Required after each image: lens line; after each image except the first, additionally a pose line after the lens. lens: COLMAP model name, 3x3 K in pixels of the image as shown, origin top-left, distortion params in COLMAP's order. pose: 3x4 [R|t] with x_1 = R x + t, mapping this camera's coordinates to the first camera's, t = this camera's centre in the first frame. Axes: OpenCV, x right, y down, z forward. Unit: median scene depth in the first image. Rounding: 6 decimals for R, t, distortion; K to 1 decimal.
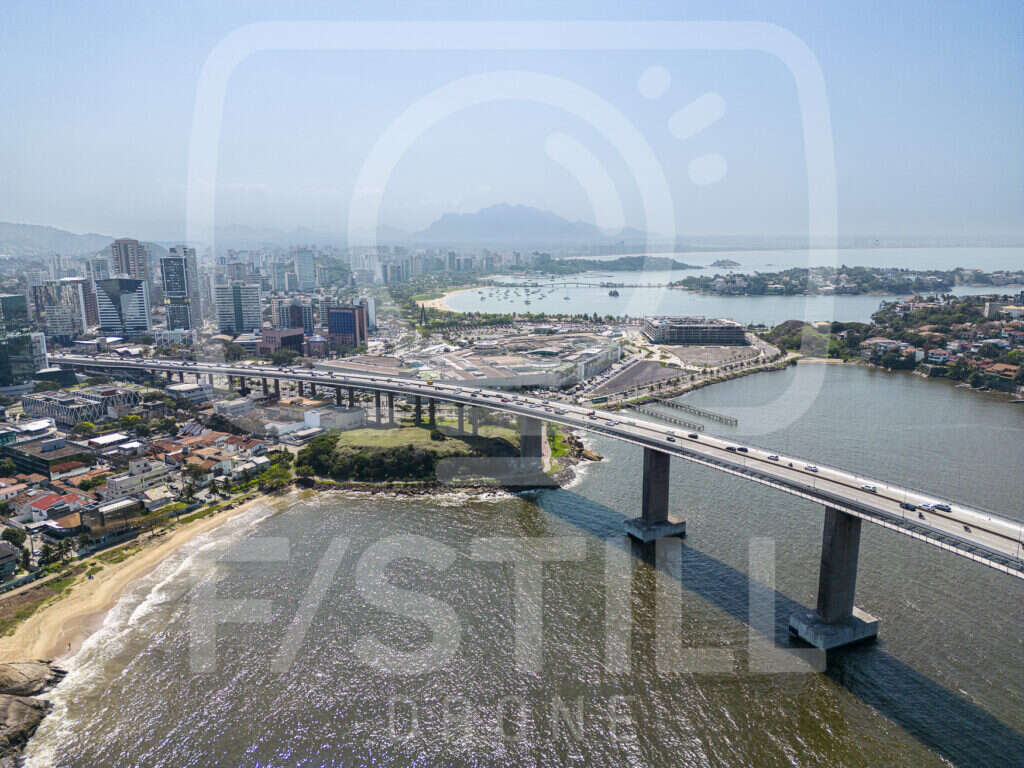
lens RADIAL K [[720.9, 0, 512.0], [0, 720.9, 384.0], [0, 0, 1]] dist [0.000745, -0.003556]
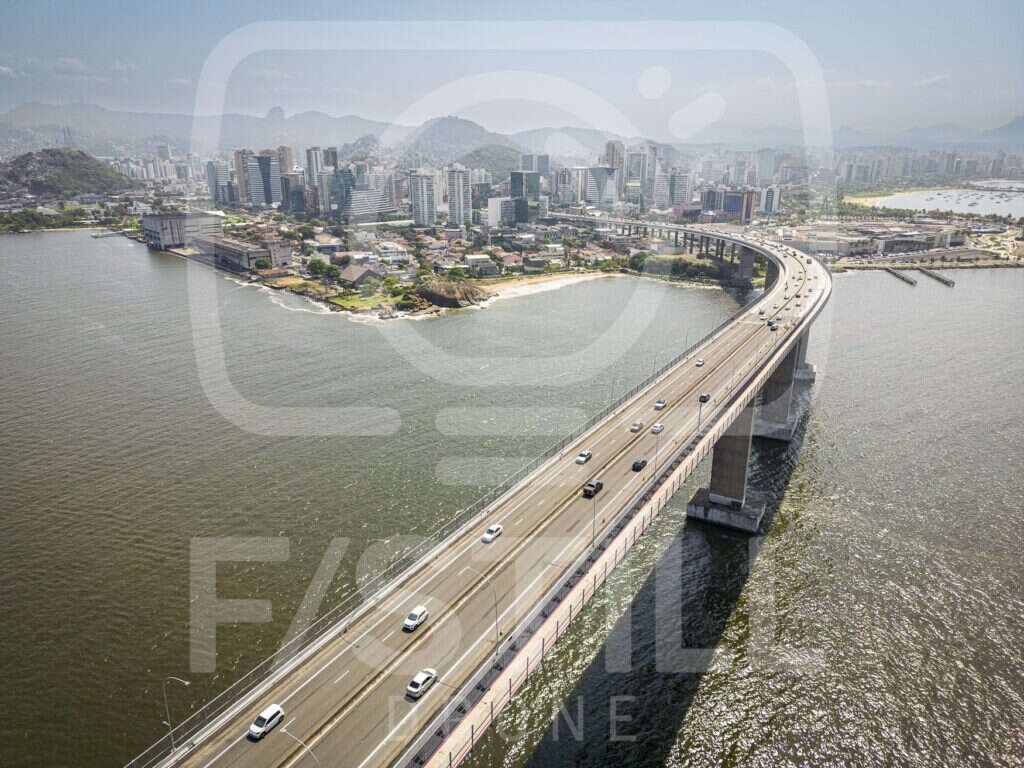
lens RADIAL K [[720.9, 0, 512.0], [0, 720.9, 384.0], [0, 0, 1]] dist [0.000745, -0.003556]
pose [[0.763399, 0.197472, -0.615002, 0.353215], [-0.118164, 0.978749, 0.167593, 0.069859], [0.635027, -0.055269, 0.770510, -0.339335]]
